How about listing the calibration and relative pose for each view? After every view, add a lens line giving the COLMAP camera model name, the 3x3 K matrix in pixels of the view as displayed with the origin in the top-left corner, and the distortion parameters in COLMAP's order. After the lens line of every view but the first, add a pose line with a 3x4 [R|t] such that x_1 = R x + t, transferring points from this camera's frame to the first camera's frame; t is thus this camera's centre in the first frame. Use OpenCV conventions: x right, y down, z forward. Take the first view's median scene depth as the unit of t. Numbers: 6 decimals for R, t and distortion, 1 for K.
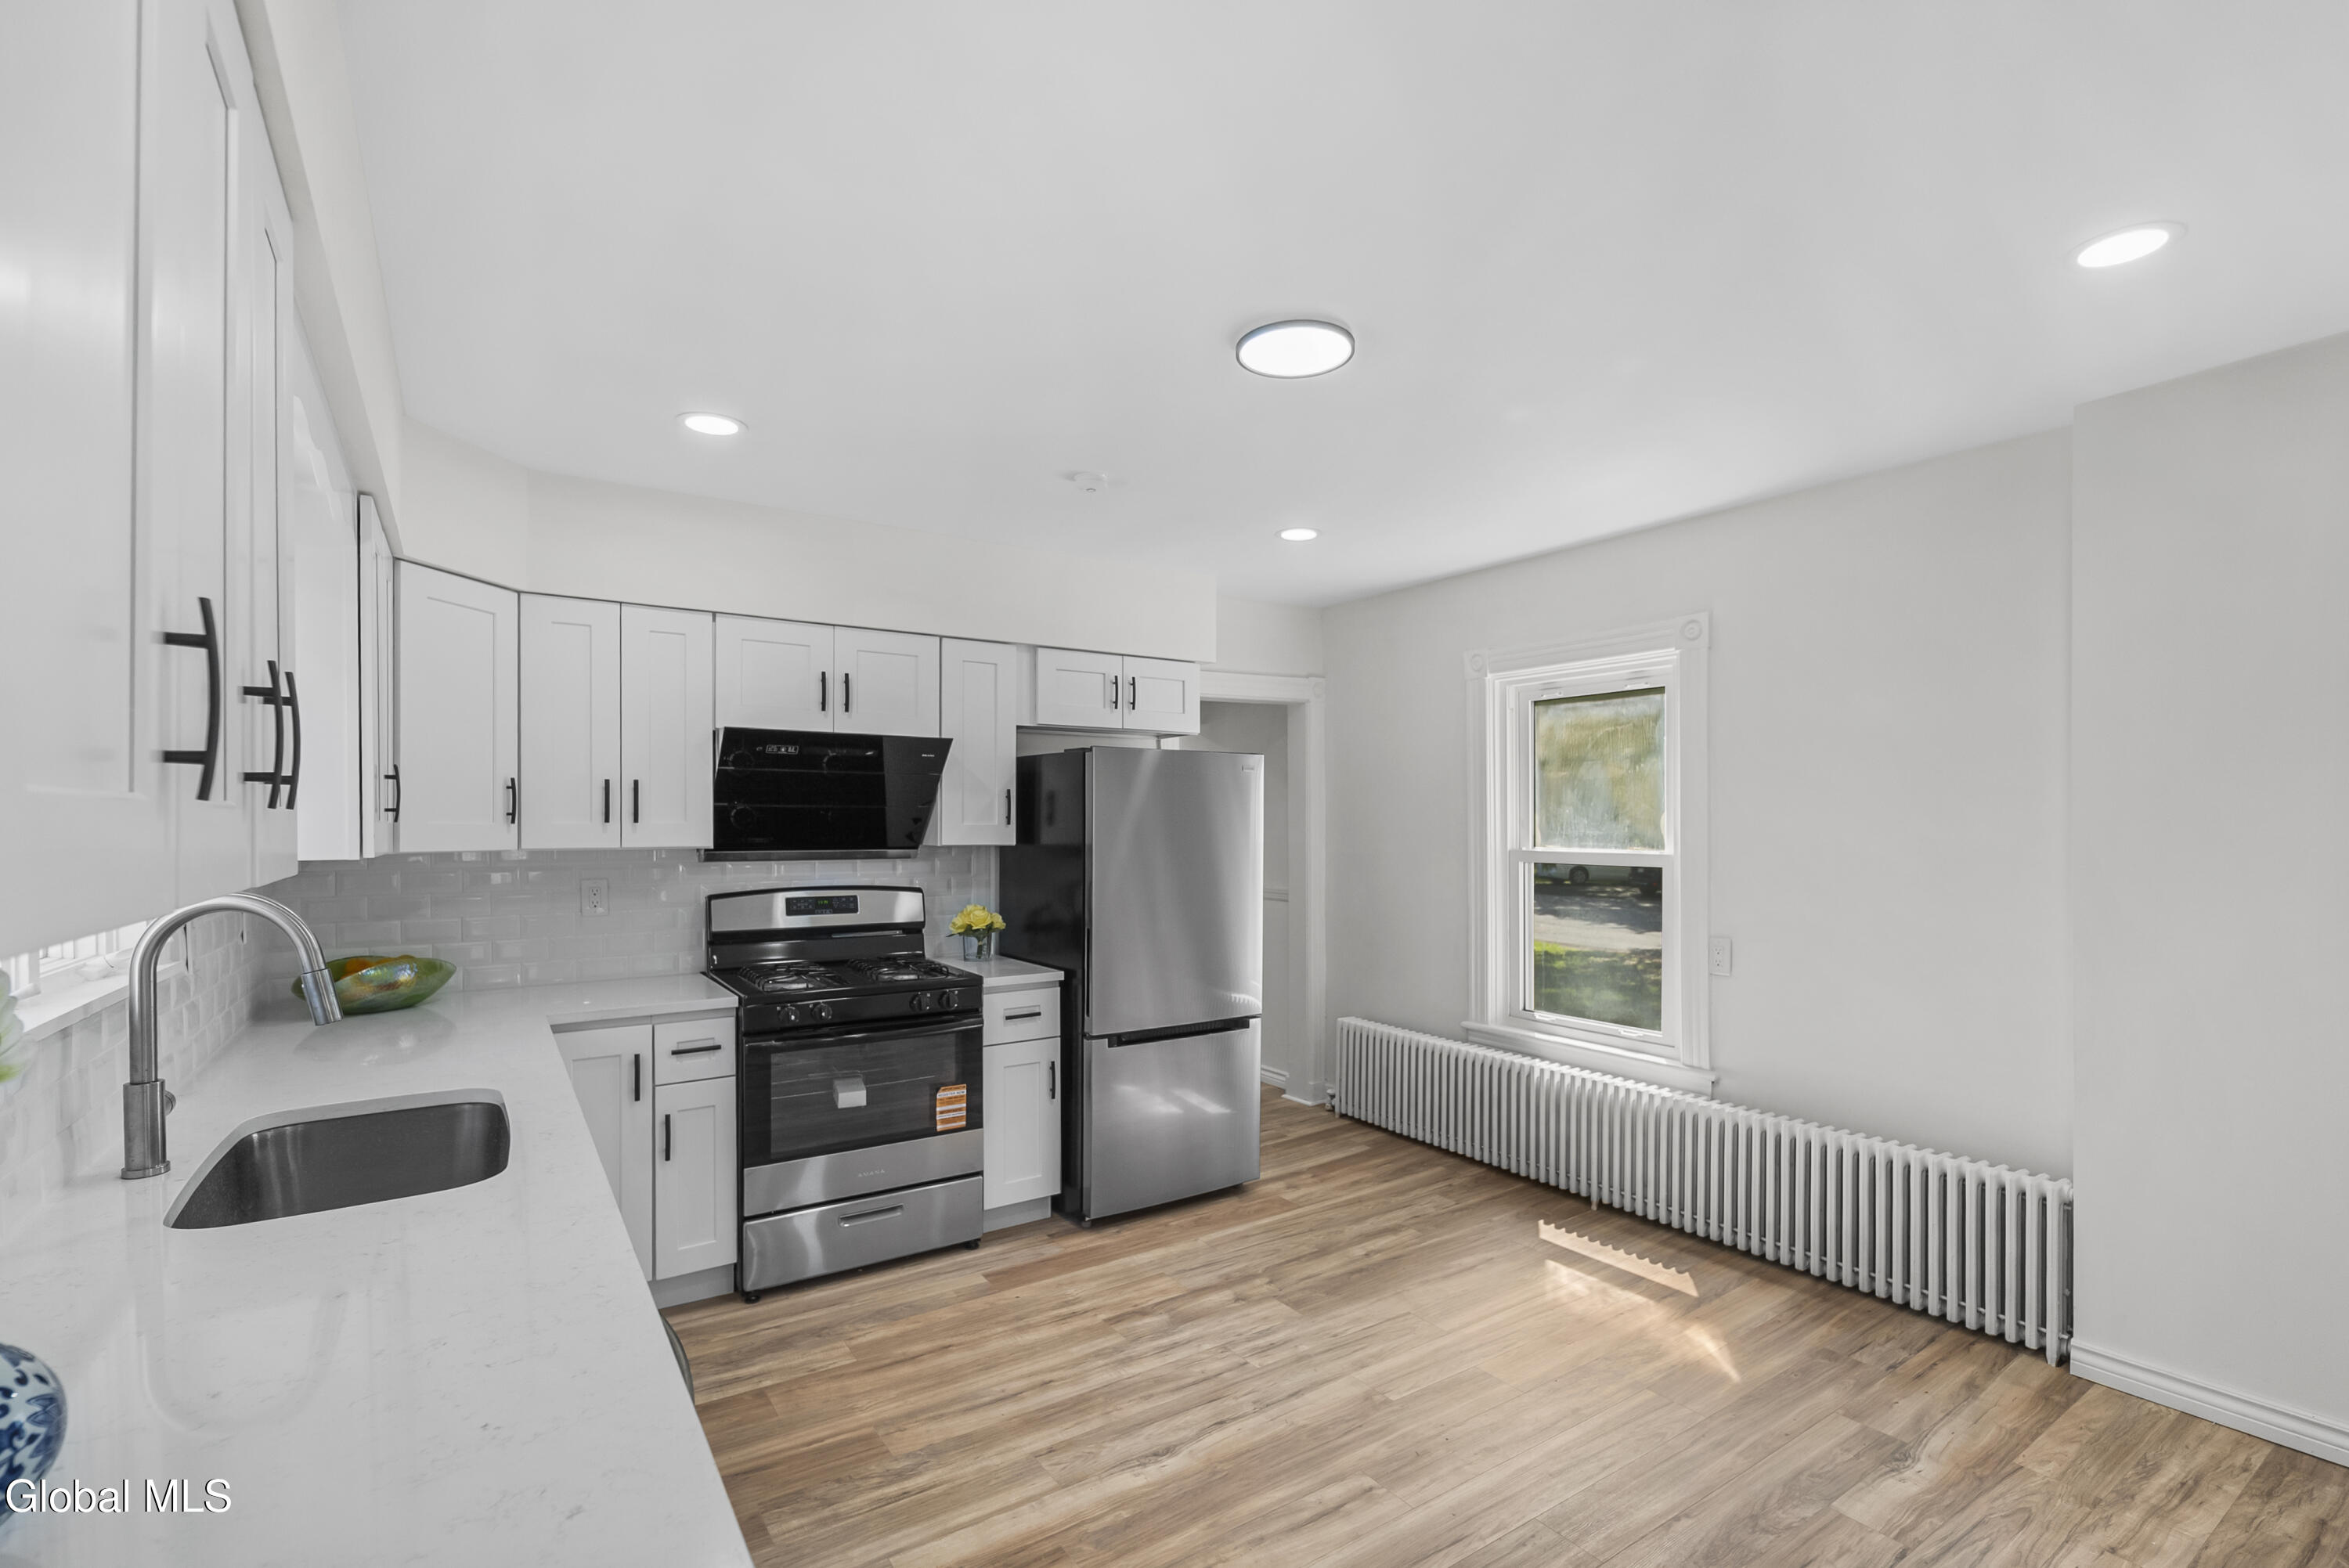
lens RADIAL K [[1041.0, 0, 1169.9], [0, 1041.0, 841.4], [0, 0, 1]] dist [0.002310, -0.002575]
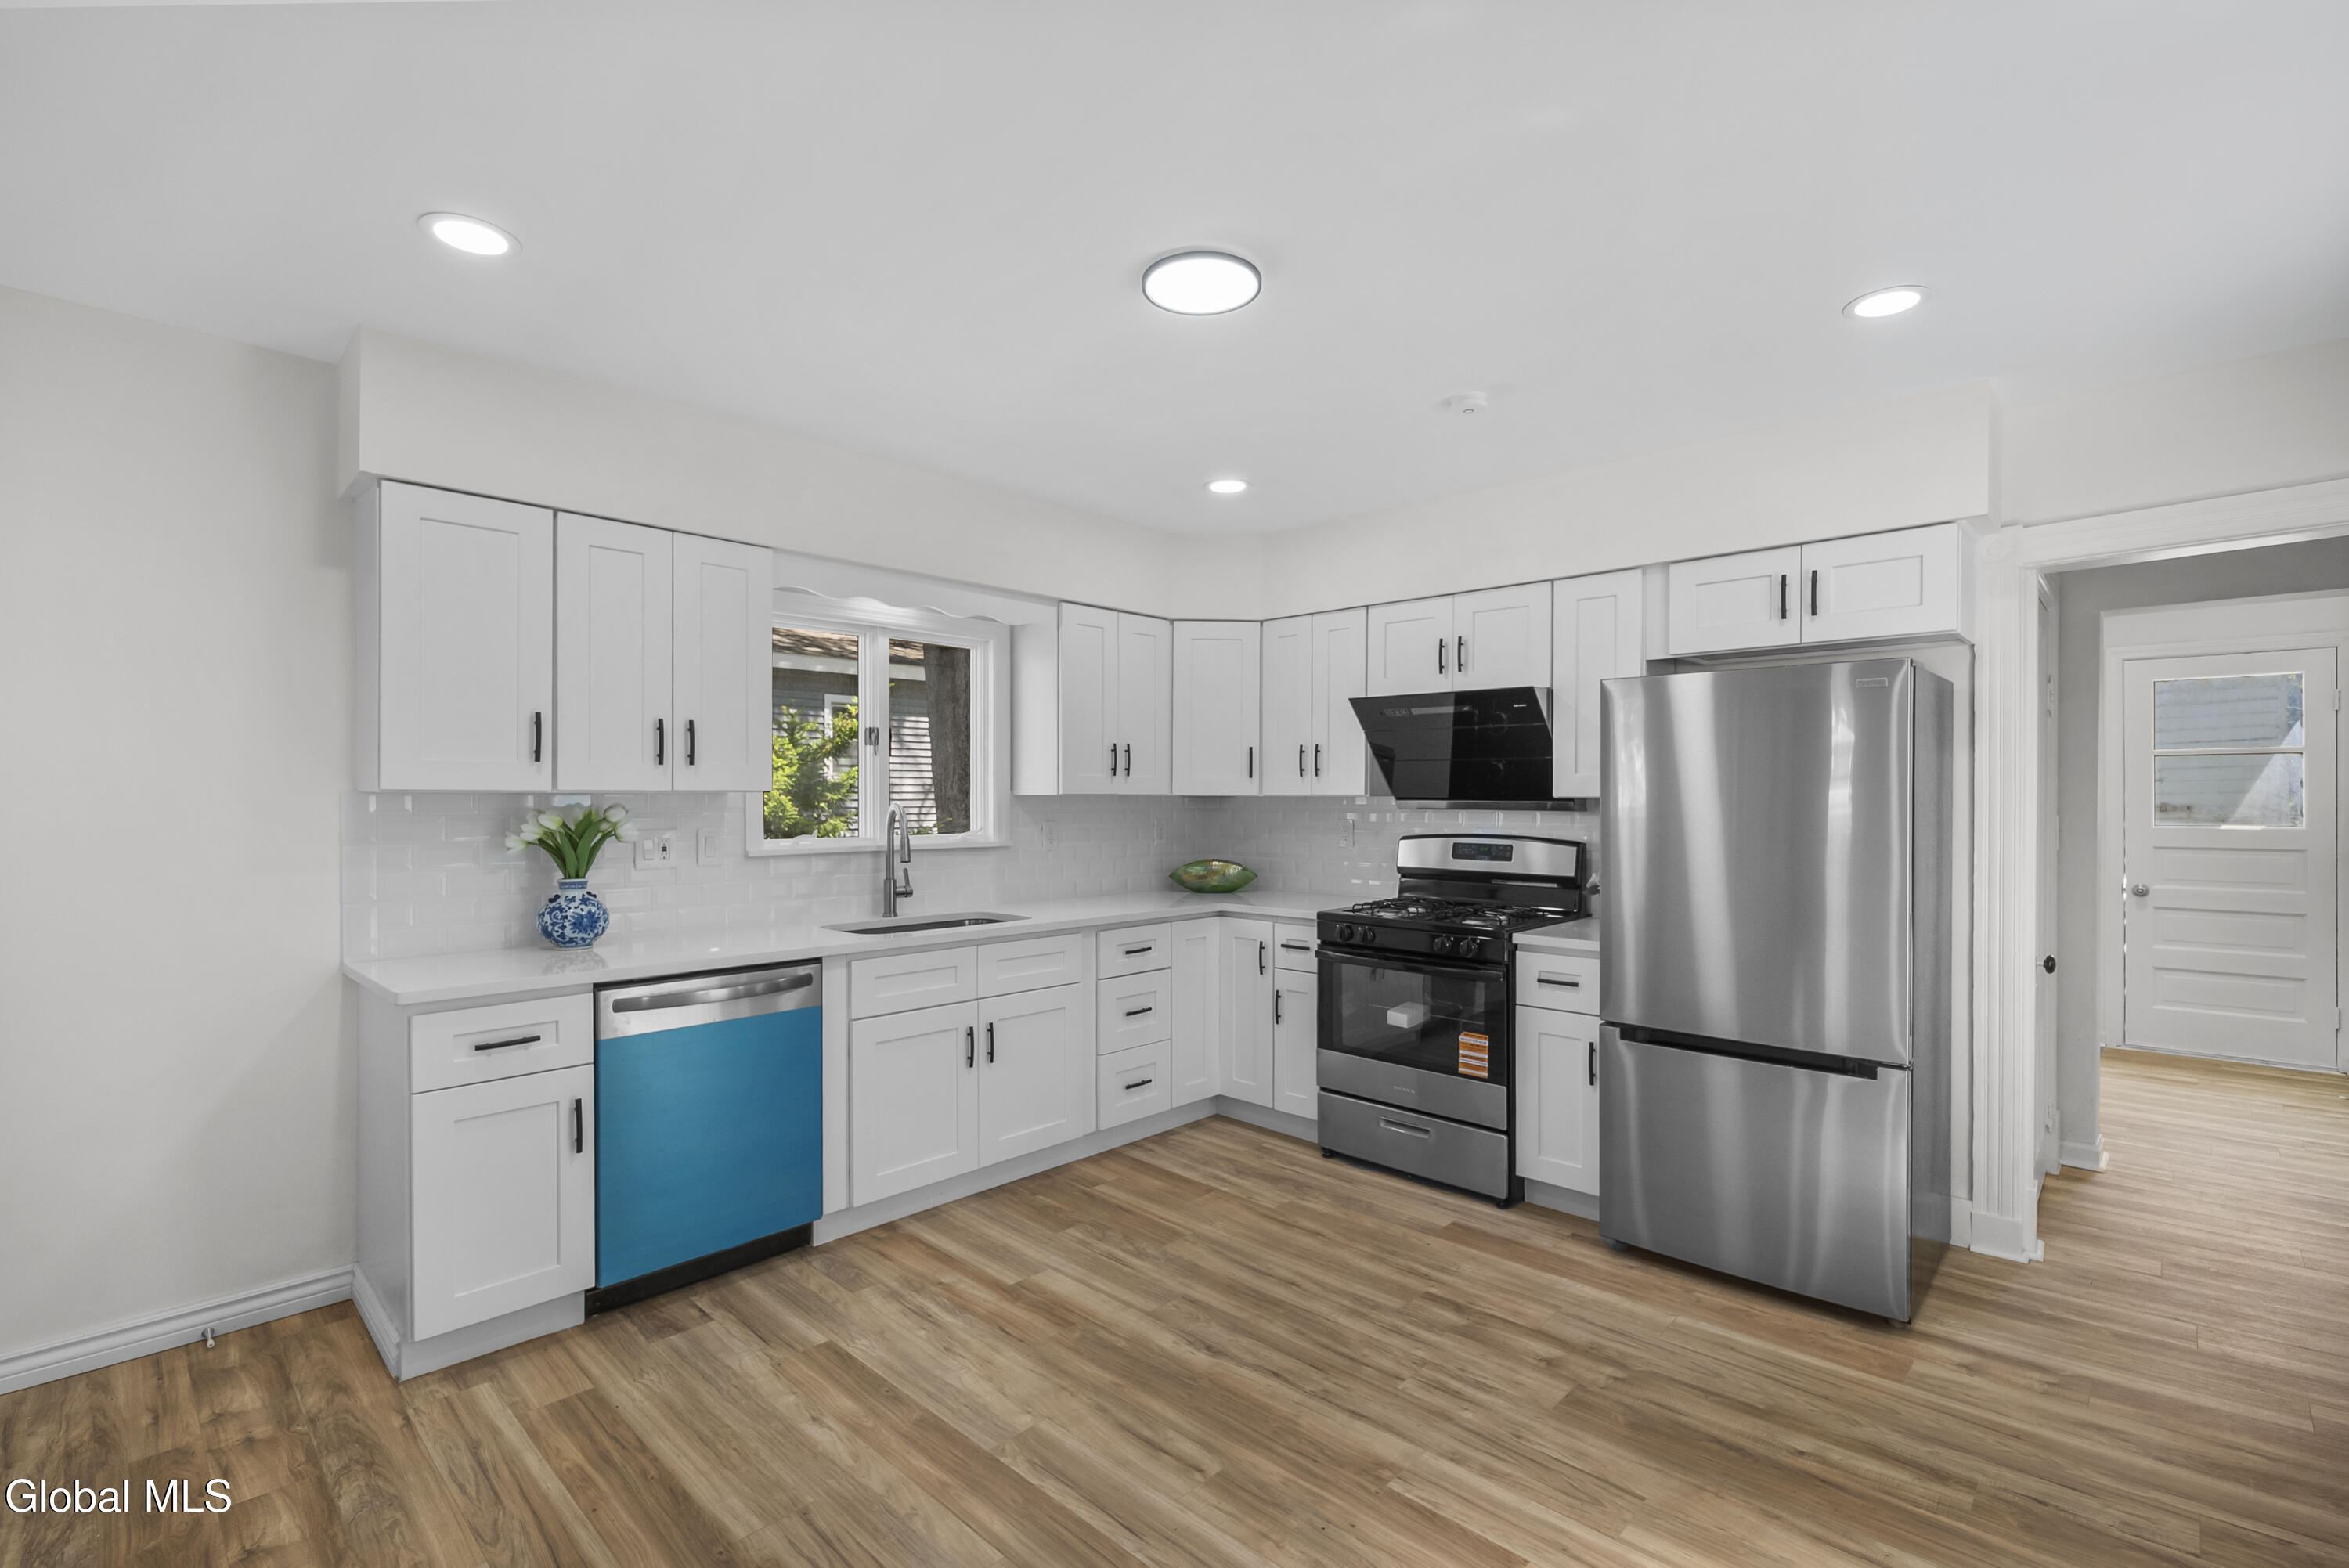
lens RADIAL K [[1041.0, 0, 1185.5], [0, 1041.0, 808.7], [0, 0, 1]] dist [0.002310, -0.002575]
pose [[0.230871, 0.015557, -0.972860, 0.683506], [-0.015800, 0.999800, 0.012239, 0.009046], [0.972856, 0.012546, 0.231070, 0.477017]]
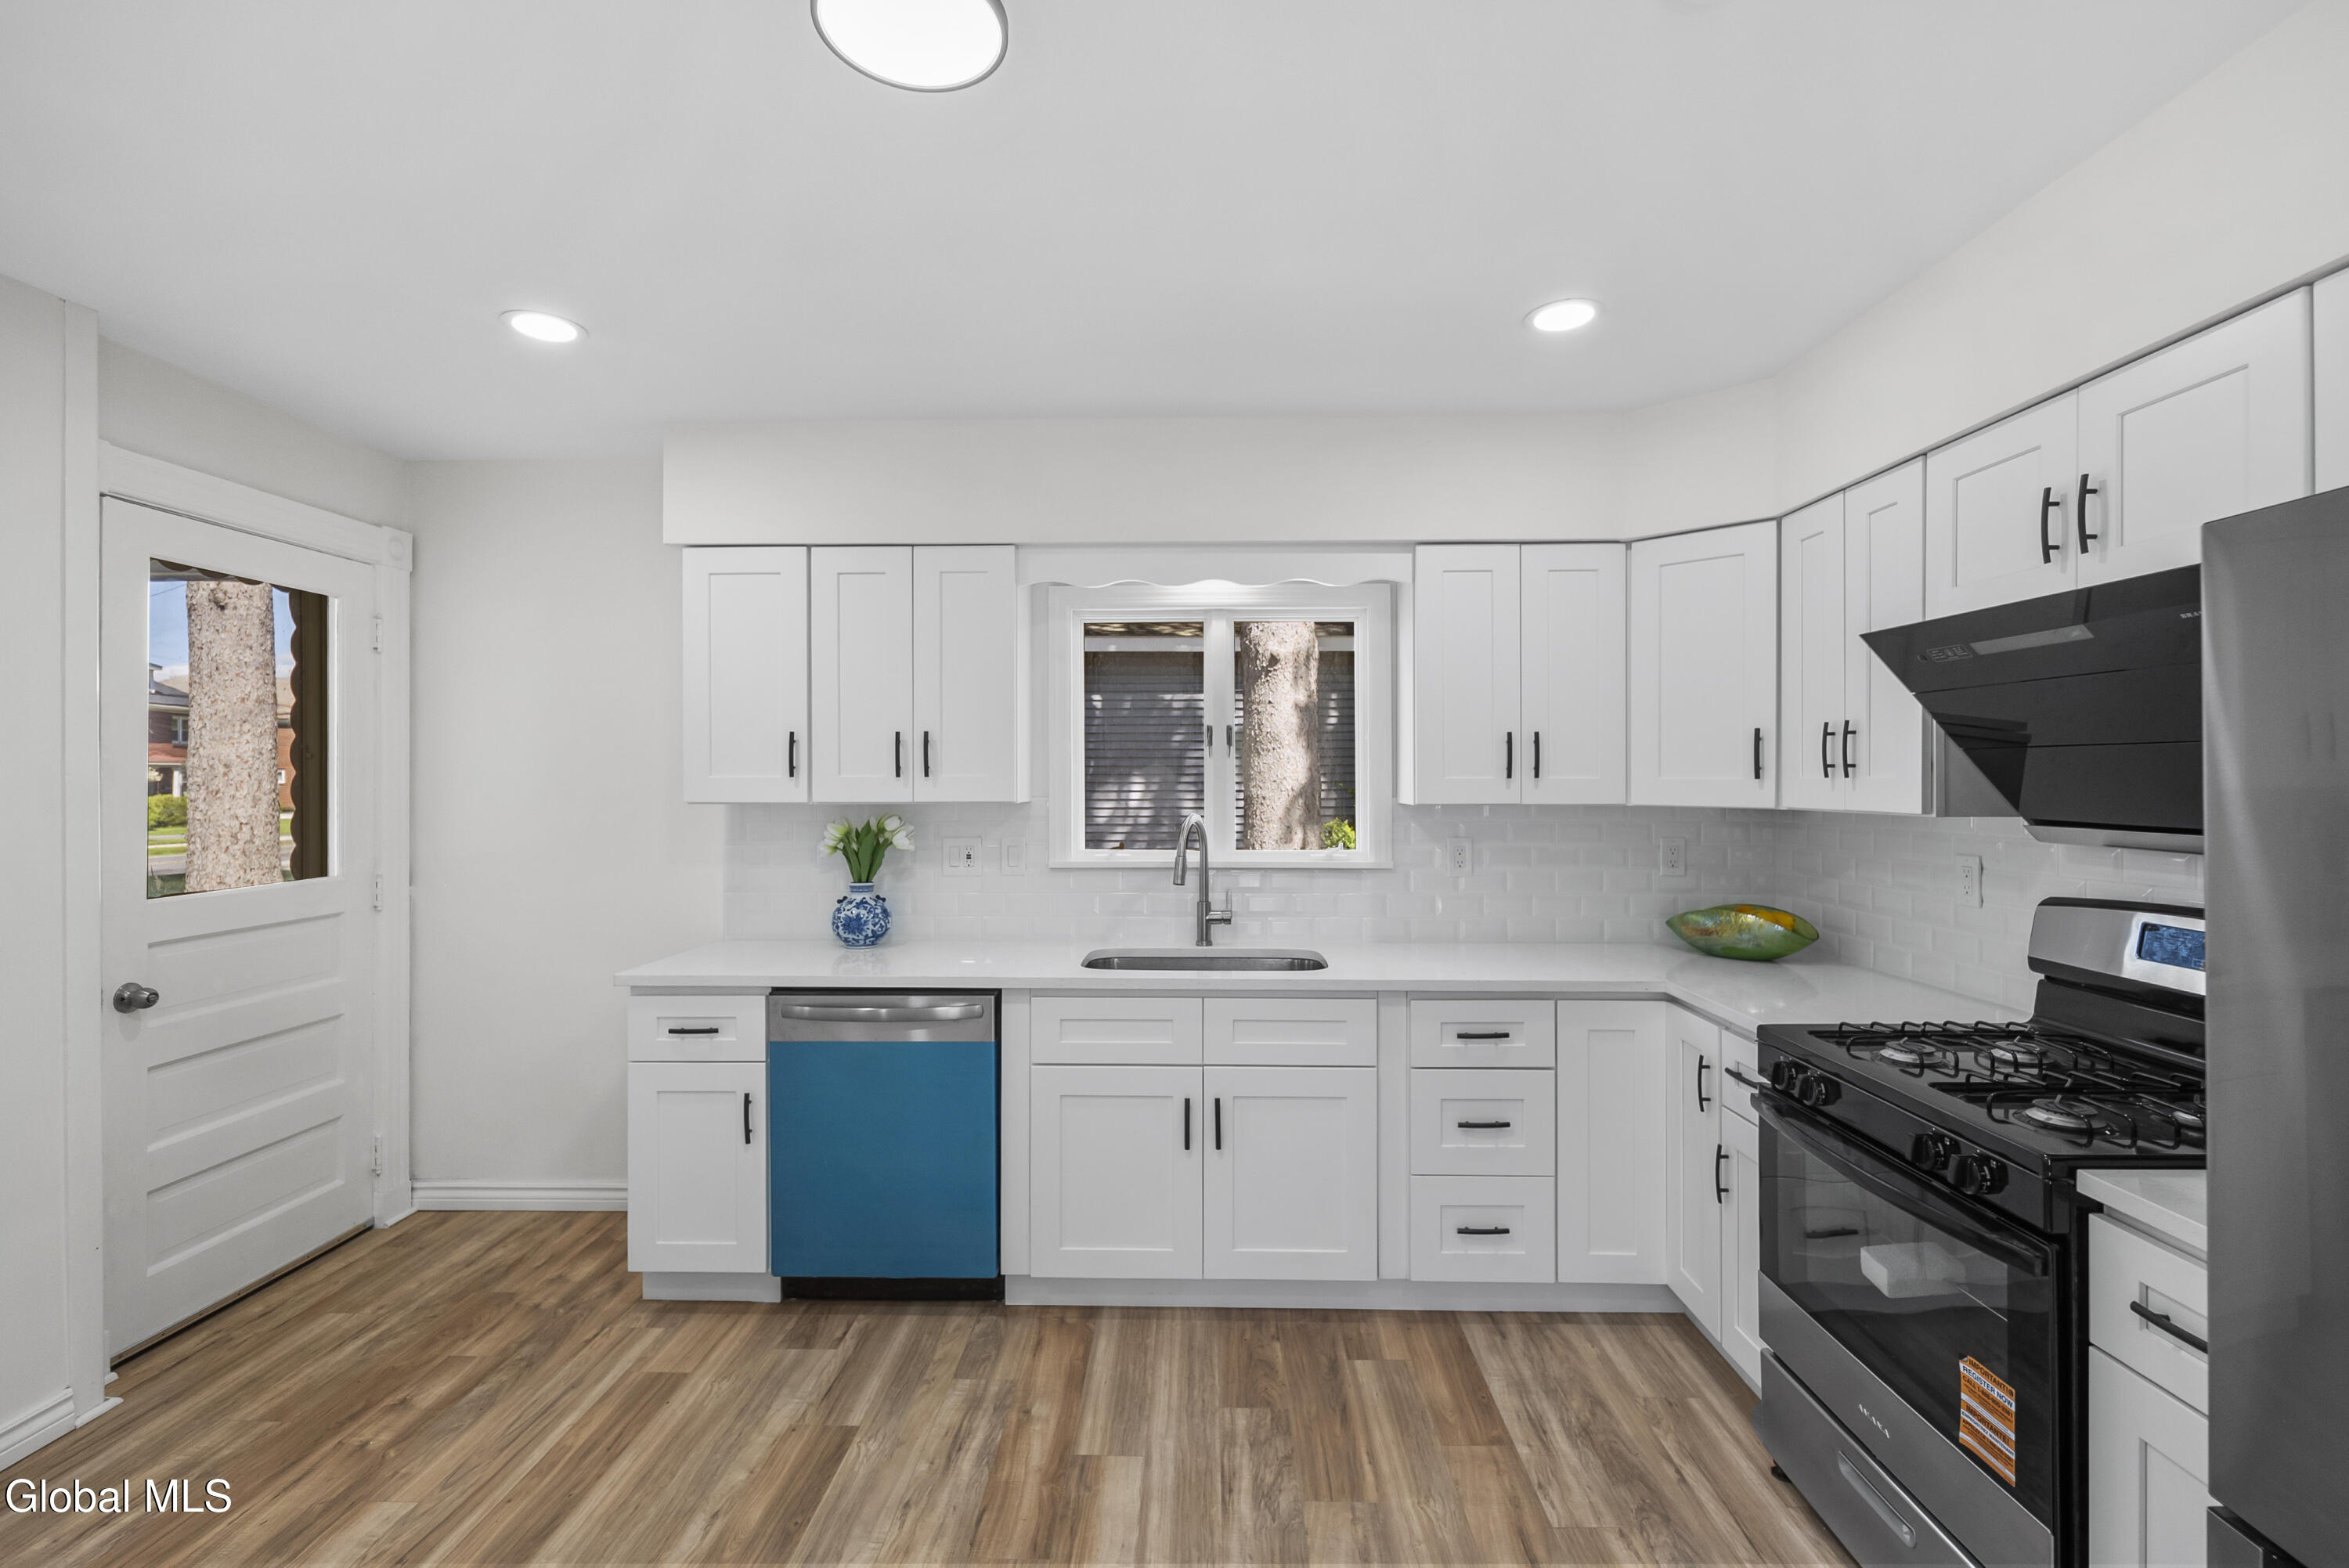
lens RADIAL K [[1041.0, 0, 1184.0], [0, 1041.0, 783.8], [0, 0, 1]] dist [0.002310, -0.002575]
pose [[-0.568490, 0.008561, -0.822645, 0.340390], [-0.008241, 0.999836, 0.016100, -0.019329], [0.822649, 0.015932, -0.568327, 0.936915]]
